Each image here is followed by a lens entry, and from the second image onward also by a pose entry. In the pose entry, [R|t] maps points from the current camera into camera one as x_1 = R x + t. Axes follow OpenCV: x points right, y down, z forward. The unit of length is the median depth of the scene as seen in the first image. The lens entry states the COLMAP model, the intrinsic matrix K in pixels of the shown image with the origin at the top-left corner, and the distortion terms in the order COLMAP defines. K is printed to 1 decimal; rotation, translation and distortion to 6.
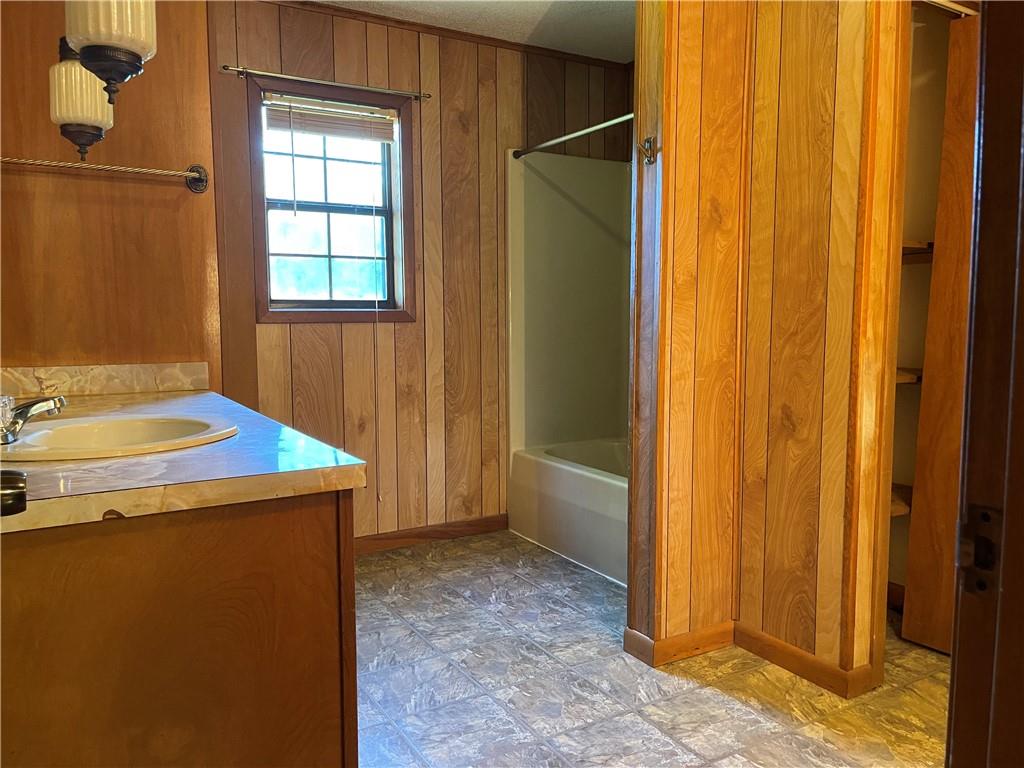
lens RADIAL K [[780.8, 0, 521.2], [0, 780.8, 380.6], [0, 0, 1]] dist [0.071789, -0.095705]
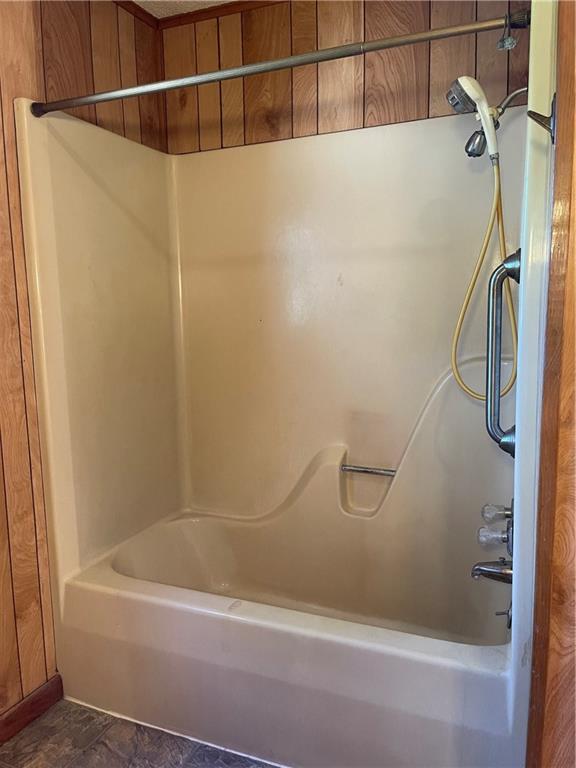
lens RADIAL K [[585.6, 0, 282.6], [0, 585.6, 389.3], [0, 0, 1]] dist [0.071789, -0.095705]
pose [[0.811562, -0.086870, 0.577772, -0.133688], [0.061097, 0.996081, 0.063944, -0.088004], [-0.581063, -0.016594, 0.813690, 0.502730]]
